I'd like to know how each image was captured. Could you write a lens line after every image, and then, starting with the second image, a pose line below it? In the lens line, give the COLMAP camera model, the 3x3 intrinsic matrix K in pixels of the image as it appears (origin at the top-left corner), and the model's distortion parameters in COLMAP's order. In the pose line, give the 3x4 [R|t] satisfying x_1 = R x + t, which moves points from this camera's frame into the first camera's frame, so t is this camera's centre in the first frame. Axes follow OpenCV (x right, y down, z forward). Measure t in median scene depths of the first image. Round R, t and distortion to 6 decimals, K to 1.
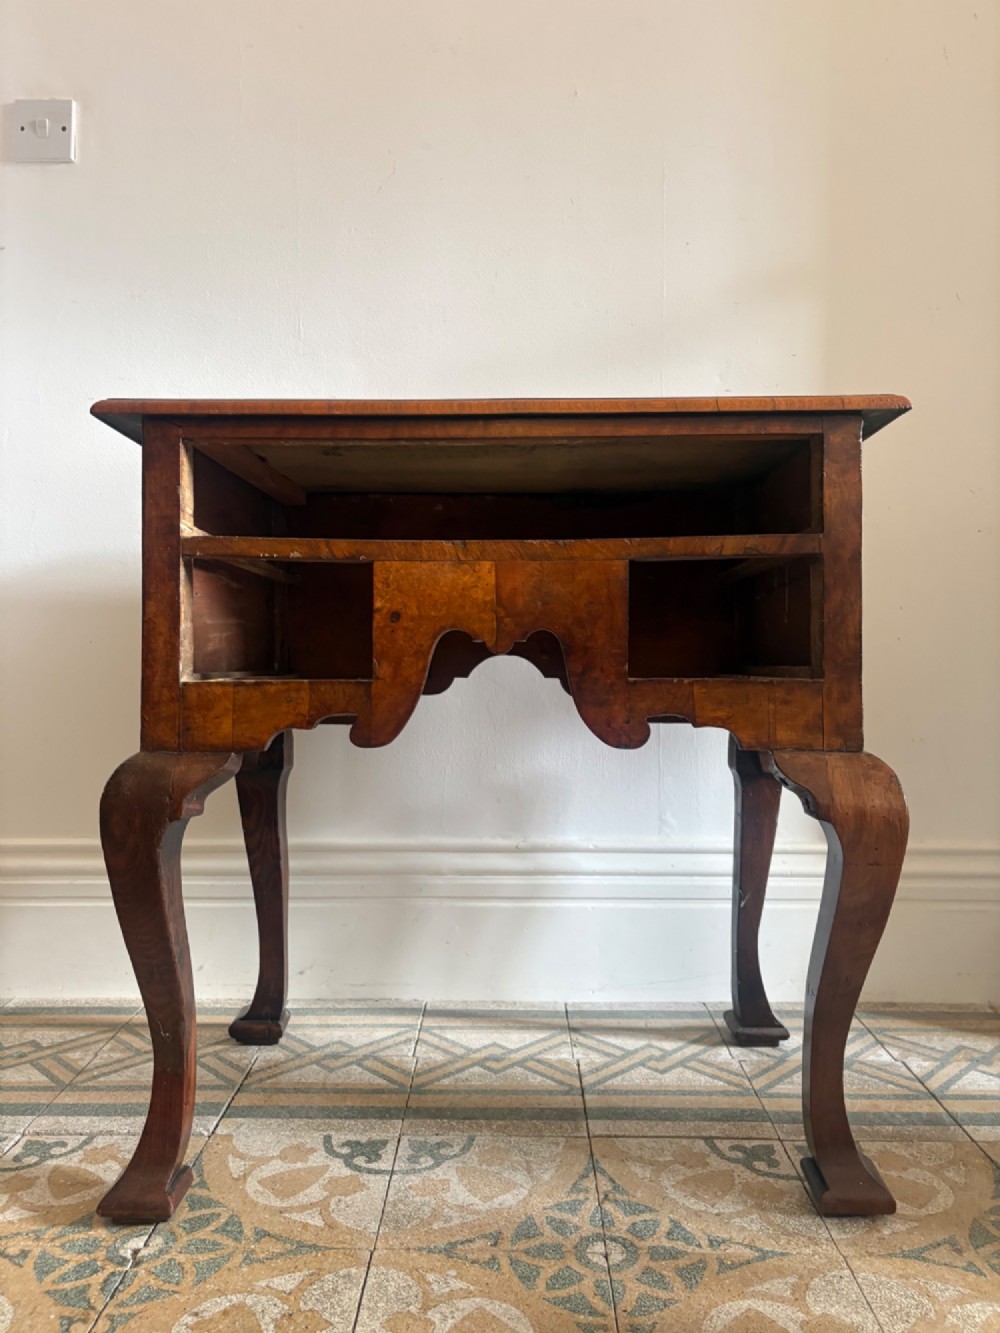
lens RADIAL K [[1013.8, 0, 496.4], [0, 1013.8, 672.1], [0, 0, 1]] dist [0.091160, -0.125197]
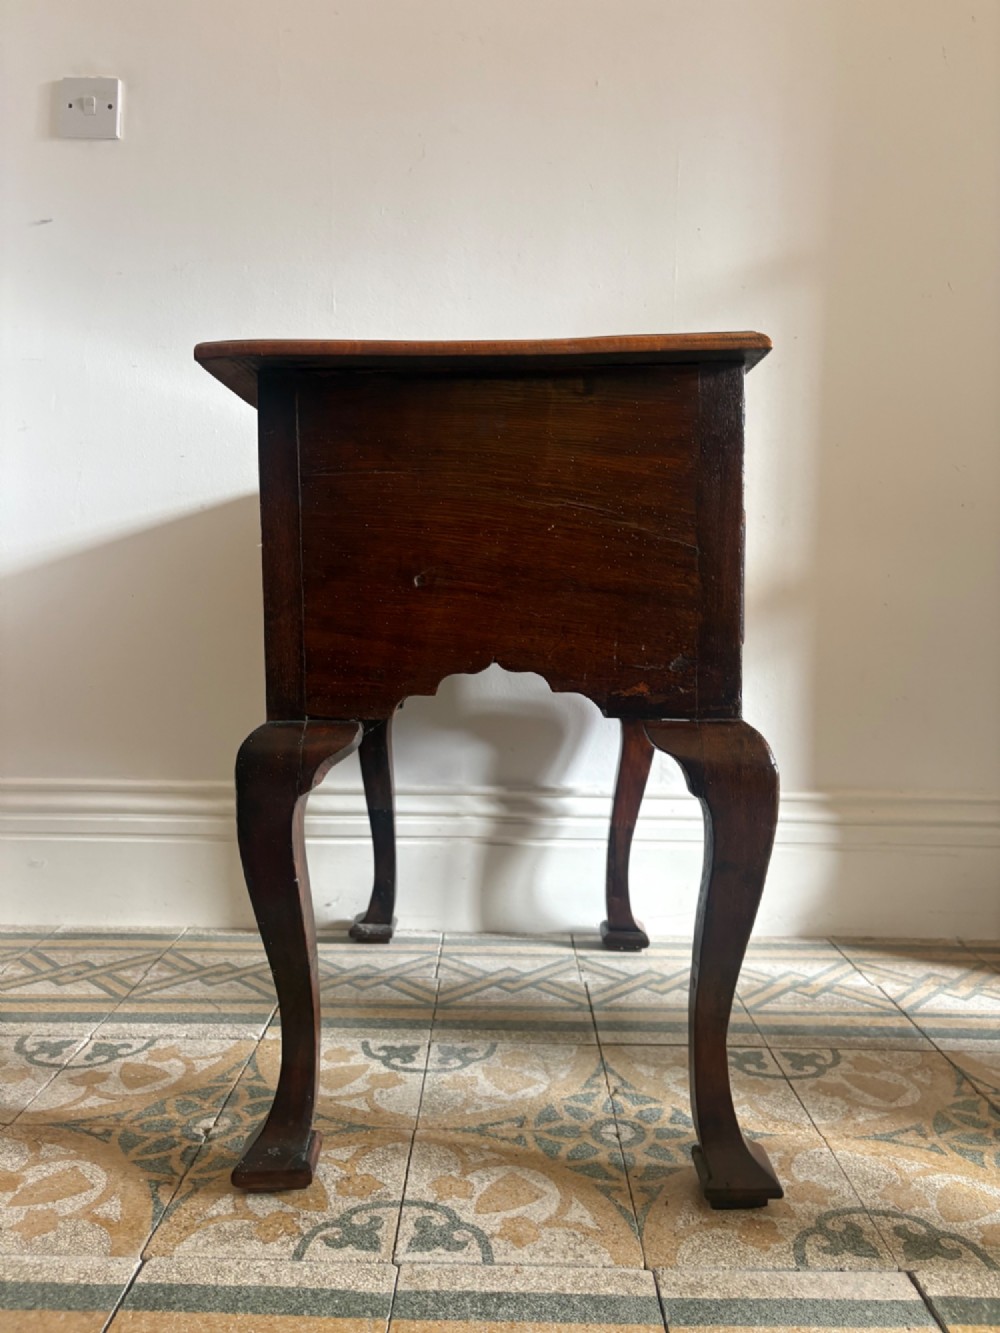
lens RADIAL K [[1020.0, 0, 500.6], [0, 1020.0, 670.4], [0, 0, 1]] dist [0.043049, -0.061887]
pose [[0.999784, 0.013737, 0.015600, -0.041149], [-0.014288, 0.999256, 0.035830, 0.006045], [-0.015096, -0.036045, 0.999236, -0.104838]]
